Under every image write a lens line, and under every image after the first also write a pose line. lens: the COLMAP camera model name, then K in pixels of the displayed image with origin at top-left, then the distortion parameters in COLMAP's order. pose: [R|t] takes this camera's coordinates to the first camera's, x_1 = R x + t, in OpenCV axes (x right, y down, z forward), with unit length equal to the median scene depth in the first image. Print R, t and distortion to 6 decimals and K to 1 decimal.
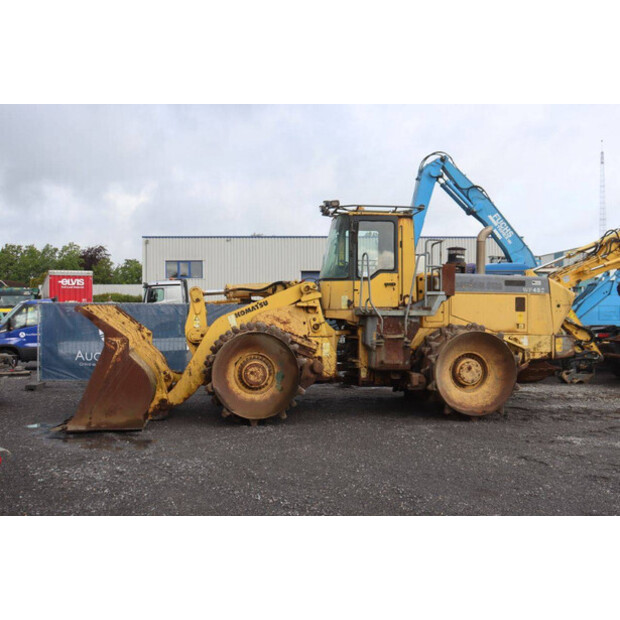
lens RADIAL K [[716.1, 0, 310.0], [0, 716.1, 310.0], [0, 0, 1]] dist [-0.105343, -0.000748]
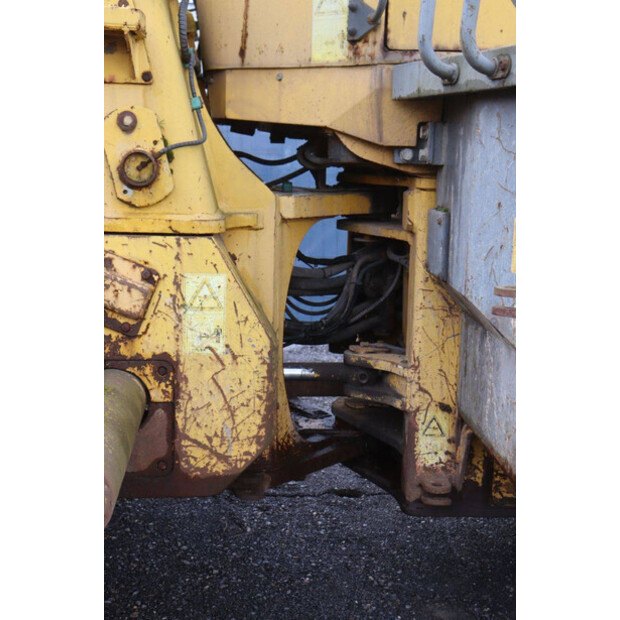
lens RADIAL K [[935.5, 0, 310.0], [0, 935.5, 310.0], [0, 0, 1]] dist [0.170545, 0.008744]
pose [[0.998616, 0.025610, -0.045946, 0.055476], [-0.017346, 0.984948, 0.171979, 0.017111], [0.049659, -0.170944, 0.984028, 0.784582]]
